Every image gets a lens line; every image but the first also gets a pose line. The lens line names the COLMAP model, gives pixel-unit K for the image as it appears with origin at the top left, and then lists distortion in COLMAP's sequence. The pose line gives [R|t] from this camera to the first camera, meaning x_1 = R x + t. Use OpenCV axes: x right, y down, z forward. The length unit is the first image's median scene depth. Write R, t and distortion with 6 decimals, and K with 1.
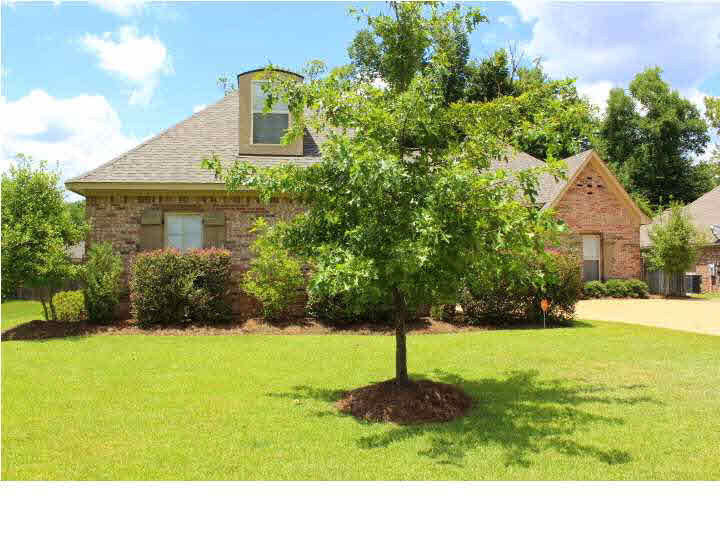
lens RADIAL K [[596.0, 0, 360.0], [0, 596.0, 270.0], [0, 0, 1]] dist [-0.105666, 0.001767]
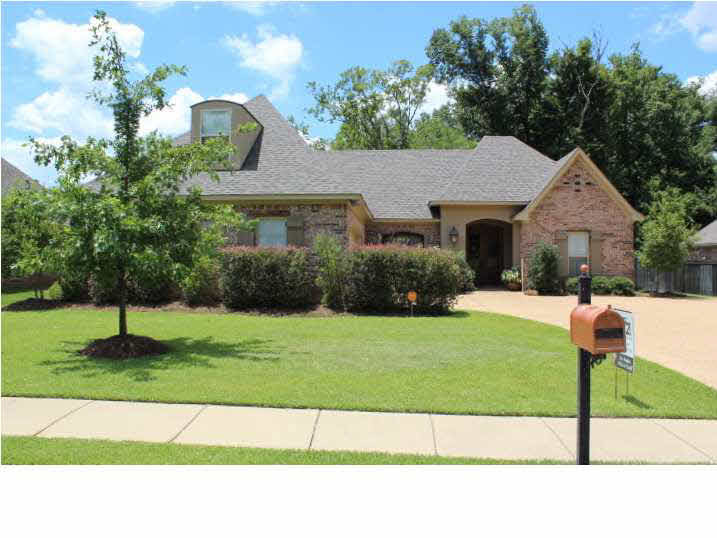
lens RADIAL K [[602.4, 0, 358.5], [0, 602.4, 269.0], [0, 0, 1]] dist [-0.101657, 0.011797]
pose [[0.970921, 0.012857, -0.239053, 0.279736], [-0.010767, 0.999892, 0.010045, -0.002242], [0.239156, -0.007179, 0.970955, -0.089143]]
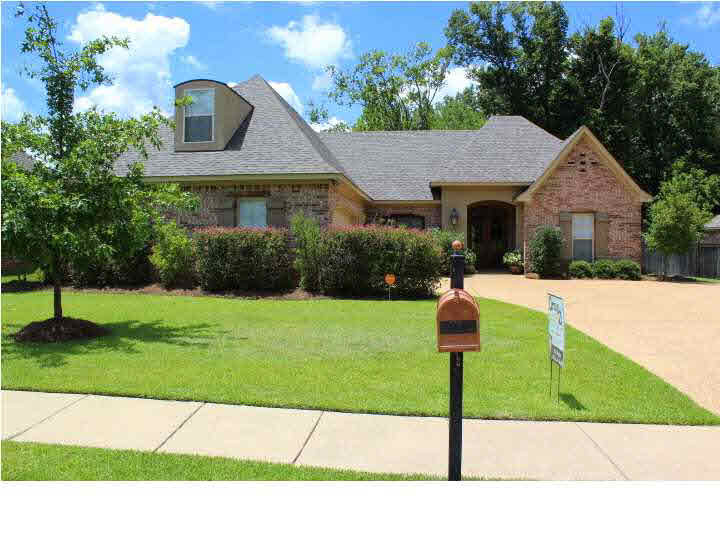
lens RADIAL K [[591.0, 0, 360.0], [0, 591.0, 270.0], [0, 0, 1]] dist [-0.112589, 0.050454]
pose [[0.957264, 0.021957, -0.288381, 0.328930], [-0.010896, 0.999144, 0.039905, -0.000377], [0.289011, -0.035057, 0.956684, -0.038072]]
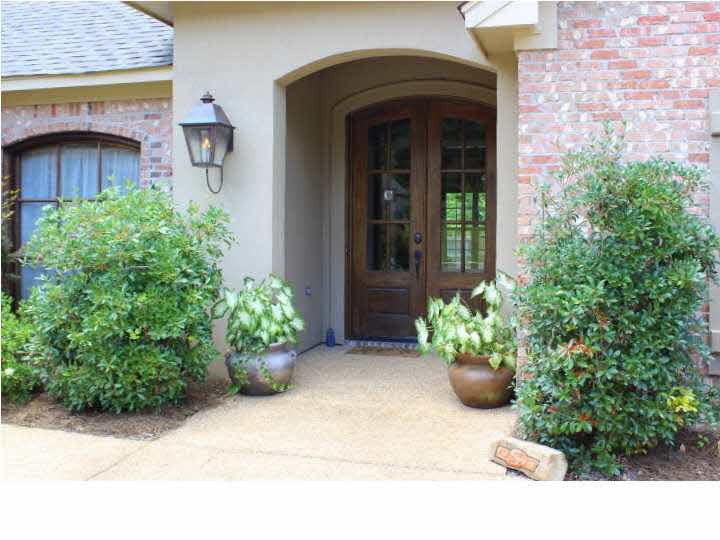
lens RADIAL K [[791.4, 0, 360.0], [0, 791.4, 270.0], [0, 0, 1]] dist [-0.167864, 0.015047]
pose [[0.906146, 0.033843, -0.421609, 0.369678], [-0.015207, 0.998756, 0.047487, -0.015776], [0.422692, -0.036618, 0.905533, 0.759932]]
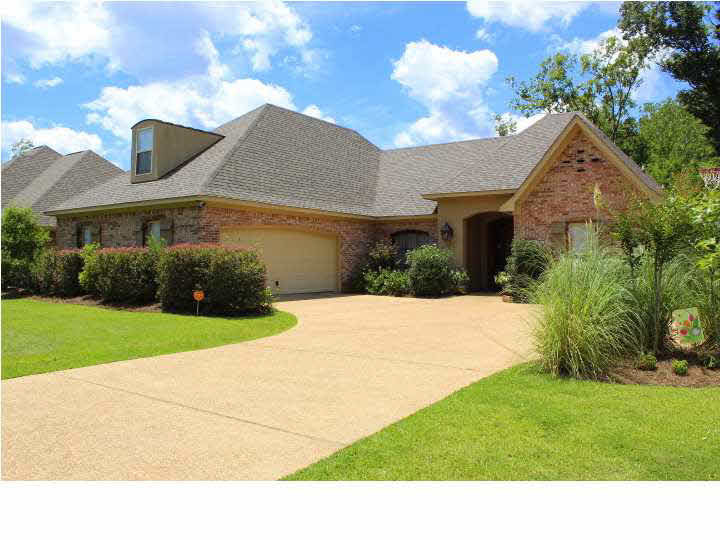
lens RADIAL K [[591.0, 0, 360.0], [0, 591.0, 270.0], [0, 0, 1]] dist [-0.112589, 0.050454]
pose [[0.712408, 0.015057, -0.701604, 0.752889], [-0.009762, 0.999886, 0.011546, -0.002953], [0.701698, -0.001377, 0.712474, 0.239082]]
